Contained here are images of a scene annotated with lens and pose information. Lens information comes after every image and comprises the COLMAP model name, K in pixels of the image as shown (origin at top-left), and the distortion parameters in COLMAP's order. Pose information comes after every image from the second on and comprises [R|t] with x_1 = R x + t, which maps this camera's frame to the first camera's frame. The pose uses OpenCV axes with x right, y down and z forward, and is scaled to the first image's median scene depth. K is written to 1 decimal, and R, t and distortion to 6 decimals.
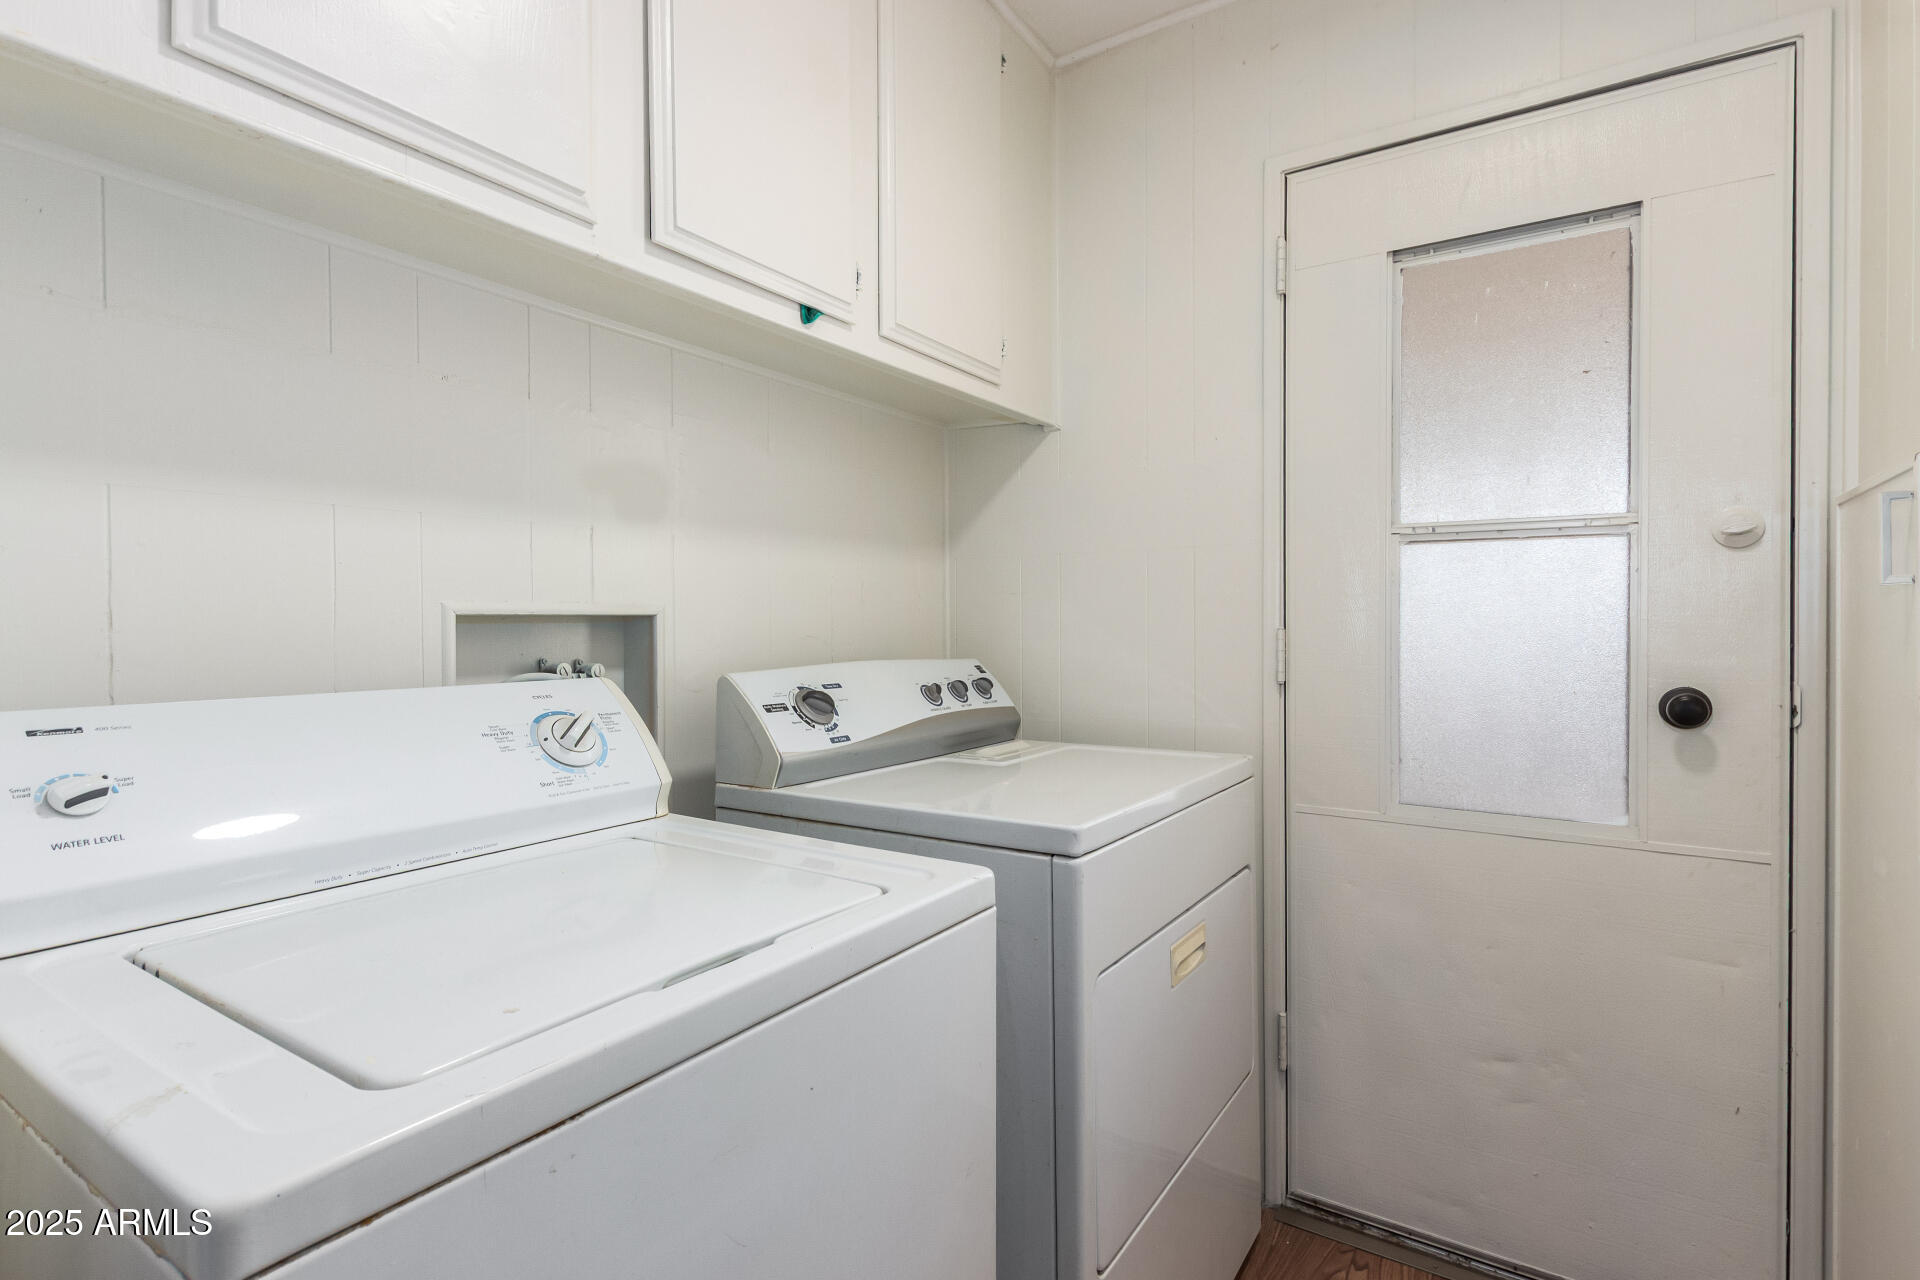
lens RADIAL K [[924.0, 0, 955.6], [0, 924.0, 637.1], [0, 0, 1]] dist [0.017802, -0.008038]
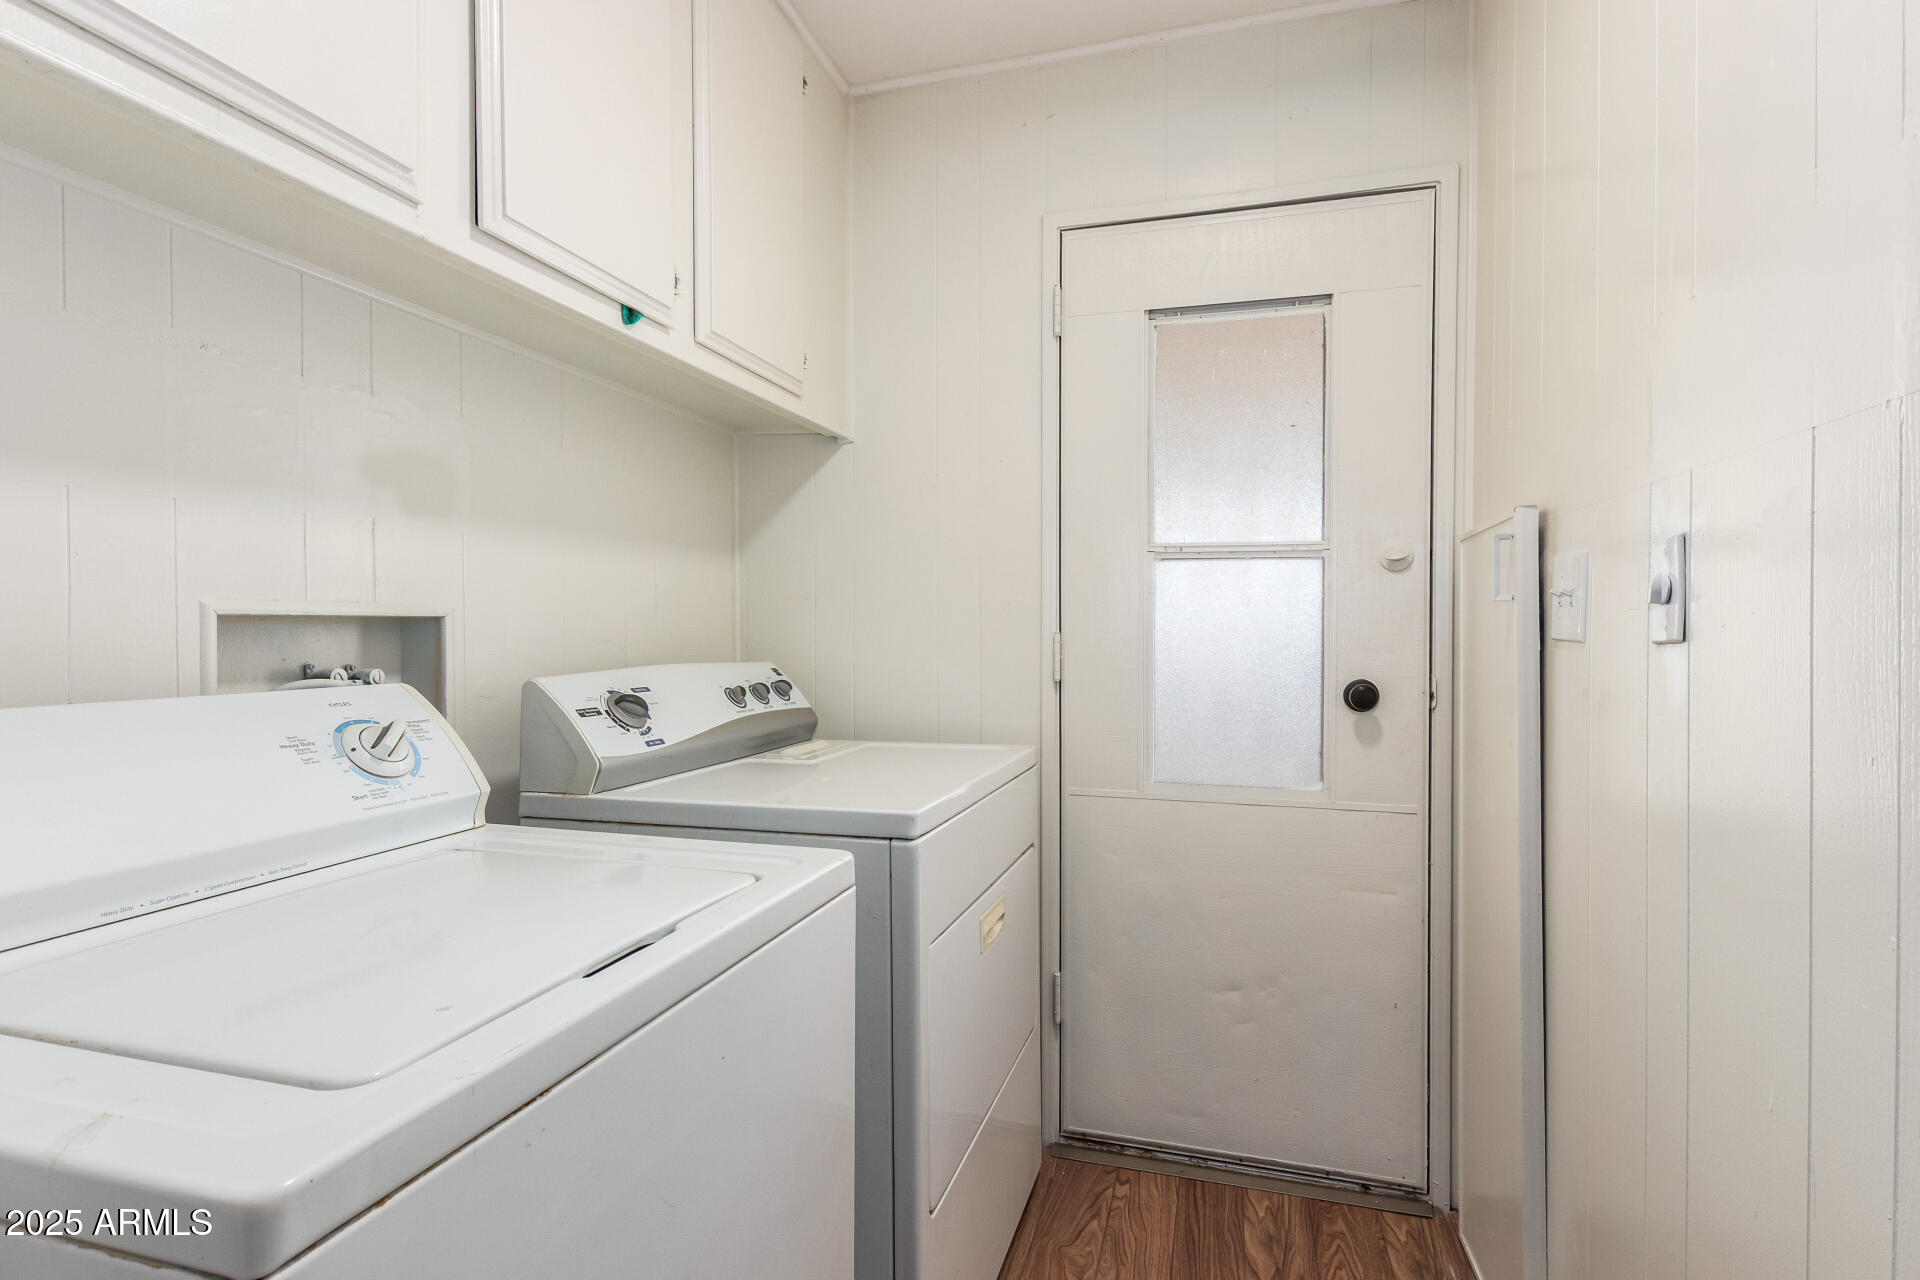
lens RADIAL K [[924.0, 0, 964.7], [0, 924.0, 645.9], [0, 0, 1]] dist [0.017802, -0.008038]
pose [[0.957114, -0.001862, 0.289704, -0.099898], [0.000641, 0.999991, 0.004310, 0.002195], [-0.289710, -0.003940, 0.957106, -0.055253]]
